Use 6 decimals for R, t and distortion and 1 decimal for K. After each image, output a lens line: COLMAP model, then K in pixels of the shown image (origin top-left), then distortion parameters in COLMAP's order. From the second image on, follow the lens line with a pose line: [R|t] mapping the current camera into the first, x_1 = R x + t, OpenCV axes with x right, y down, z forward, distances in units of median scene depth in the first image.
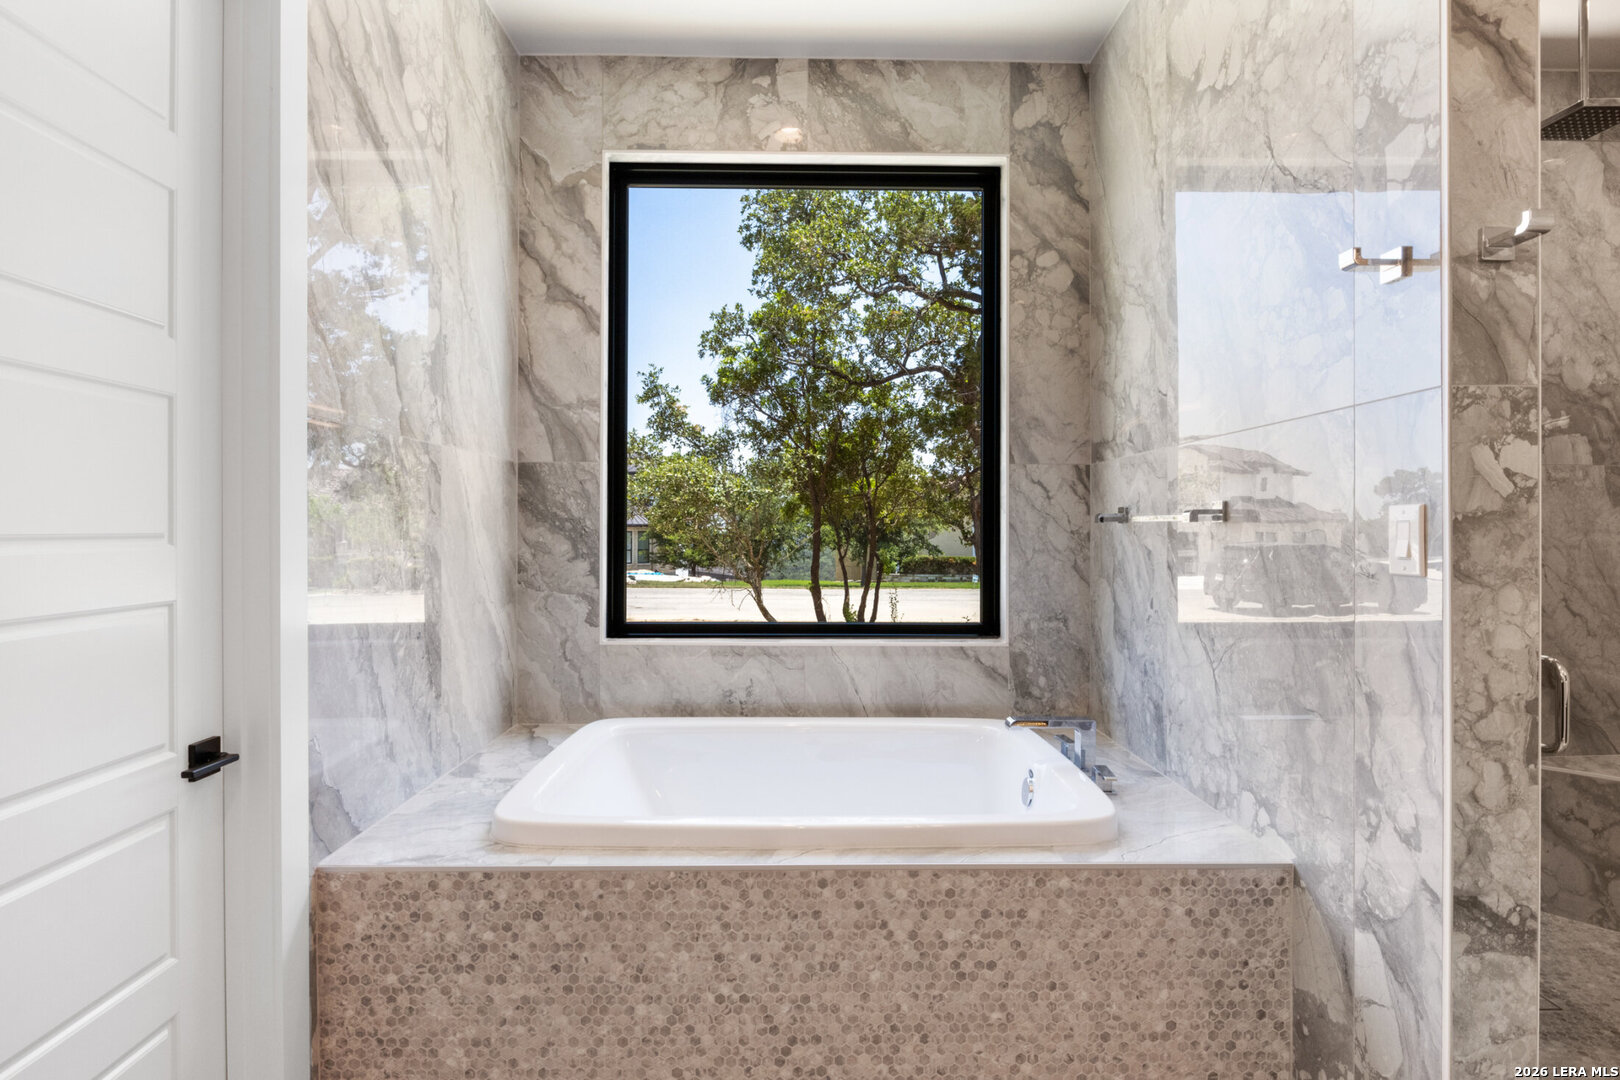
lens RADIAL K [[816.3, 0, 812.7], [0, 816.3, 524.0], [0, 0, 1]] dist [-0.003185, -0.001743]
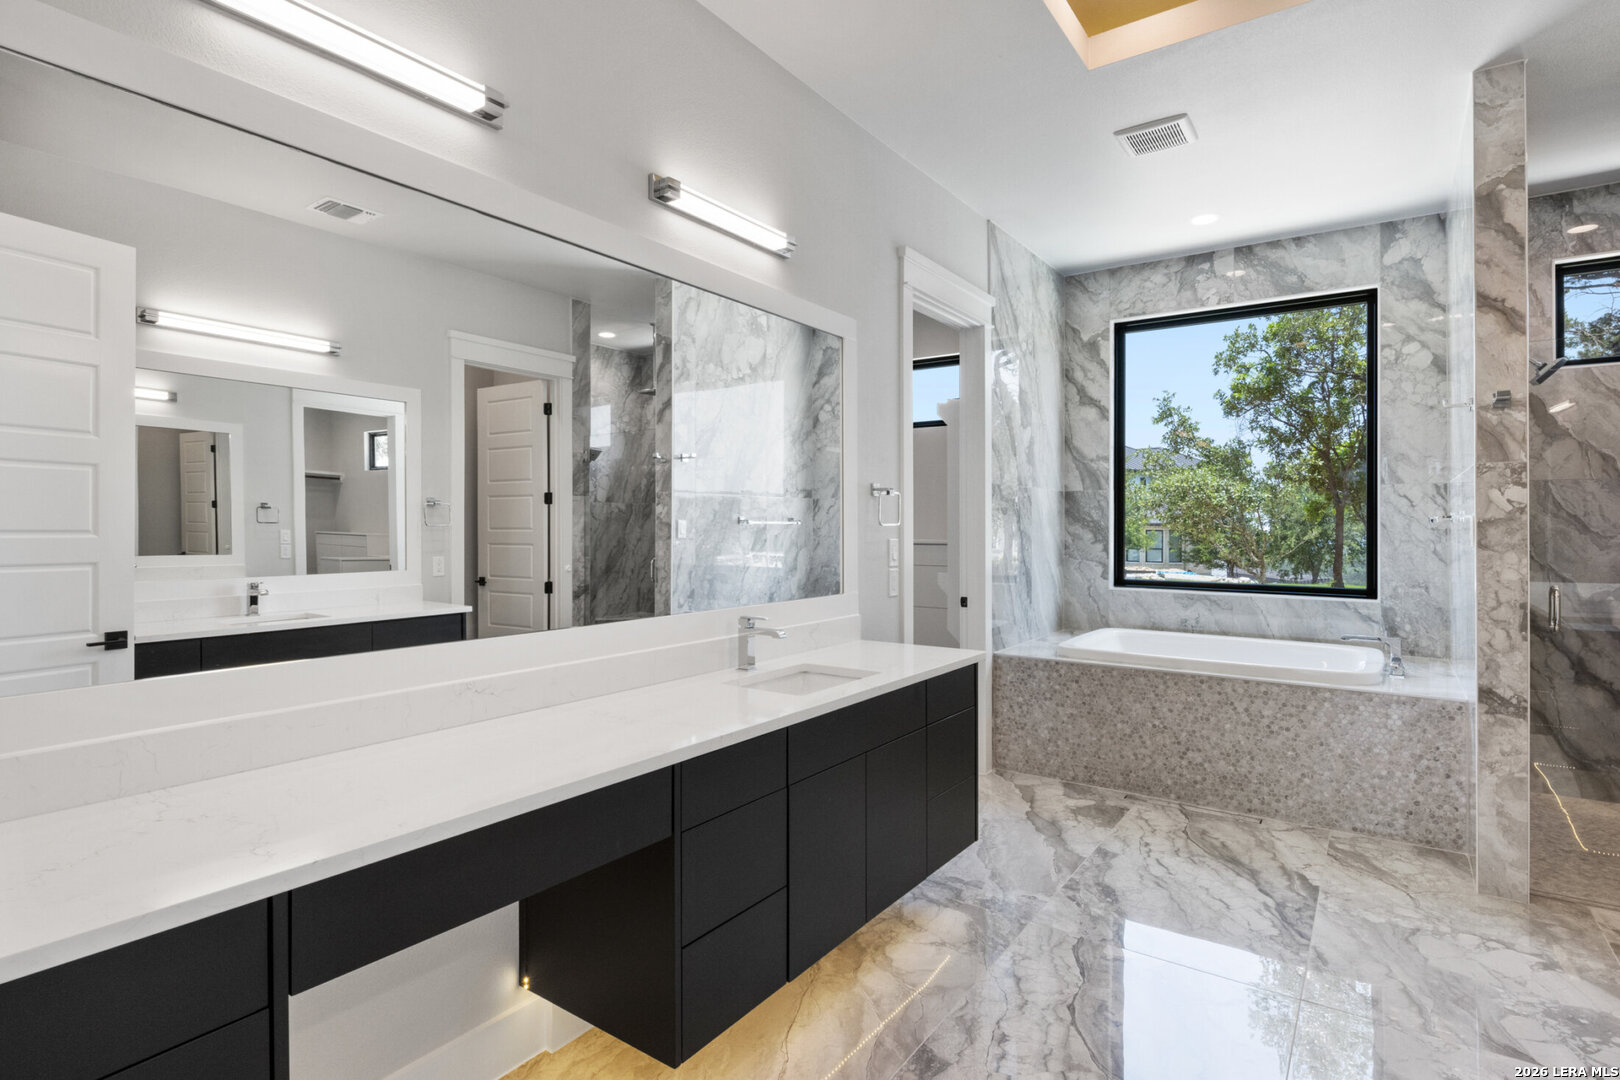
lens RADIAL K [[816.3, 0, 812.7], [0, 816.3, 524.0], [0, 0, 1]] dist [-0.003185, -0.001743]
pose [[0.808413, -0.000741, -0.588616, 0.288742], [0.001644, 0.999998, 0.000999, -0.002341], [0.588614, -0.001775, 0.808412, -0.899887]]
